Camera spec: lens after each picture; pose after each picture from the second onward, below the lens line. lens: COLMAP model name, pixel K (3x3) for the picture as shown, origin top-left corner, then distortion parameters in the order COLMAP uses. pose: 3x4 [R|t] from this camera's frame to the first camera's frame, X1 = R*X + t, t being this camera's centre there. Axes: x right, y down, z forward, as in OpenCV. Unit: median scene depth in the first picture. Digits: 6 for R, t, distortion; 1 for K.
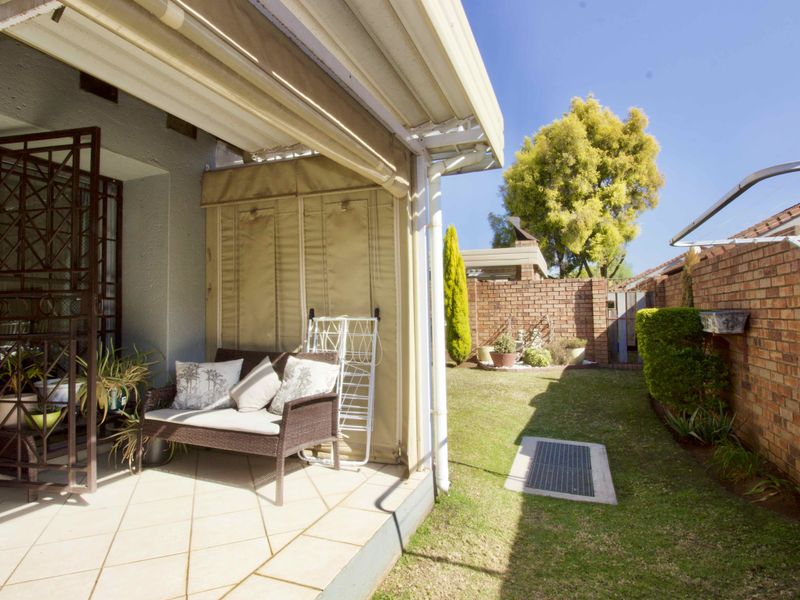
lens RADIAL K [[443.5, 0, 388.6], [0, 443.5, 309.1], [0, 0, 1]] dist [-0.002300, -0.001910]
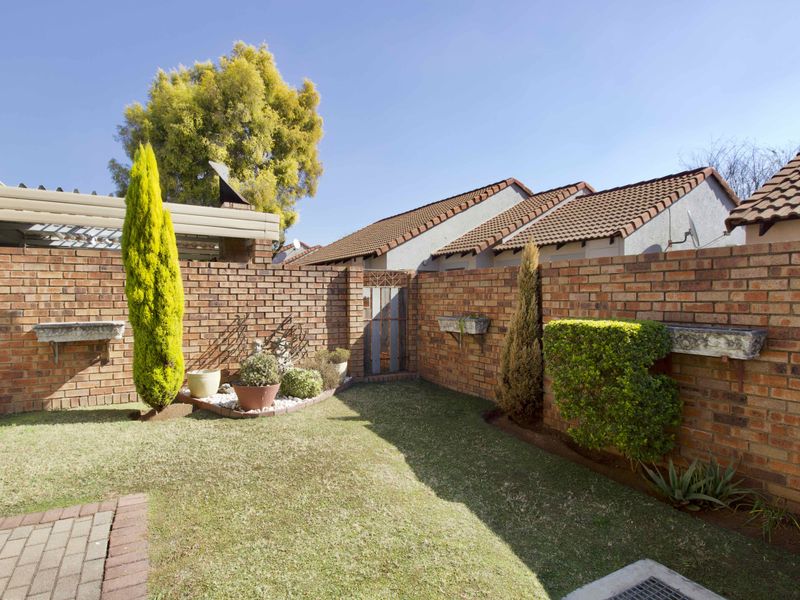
lens RADIAL K [[443.5, 0, 388.6], [0, 443.5, 309.1], [0, 0, 1]] dist [-0.002300, -0.001910]
pose [[0.618011, -0.008378, 0.786125, -0.060244], [-0.016883, 0.999571, 0.023925, -0.010913], [-0.785988, -0.028058, 0.617605, 0.298709]]
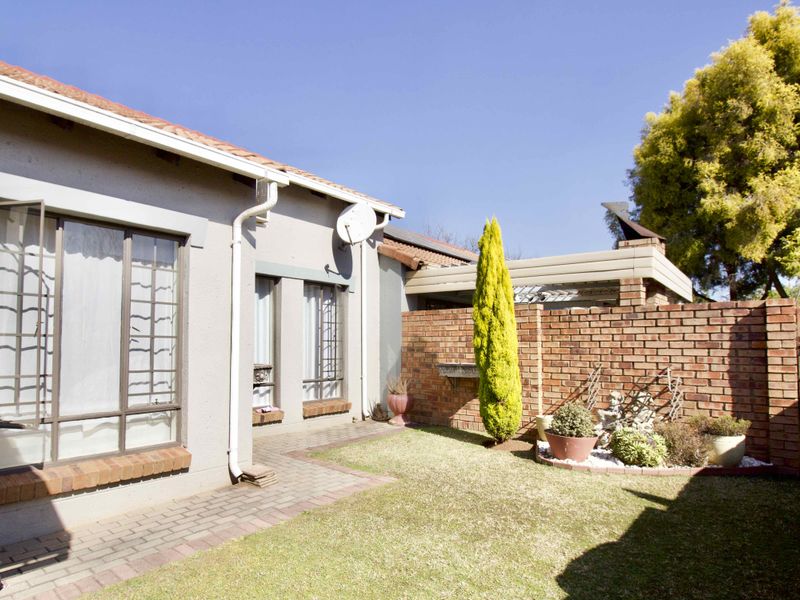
lens RADIAL K [[482.0, 0, 335.7], [0, 482.0, 341.4], [0, 0, 1]] dist [0.000018, -0.012502]
pose [[0.940365, 0.015086, -0.339832, 0.110731], [-0.014437, 0.999886, 0.004439, -0.010971], [0.339860, 0.000732, 0.940476, 0.190612]]
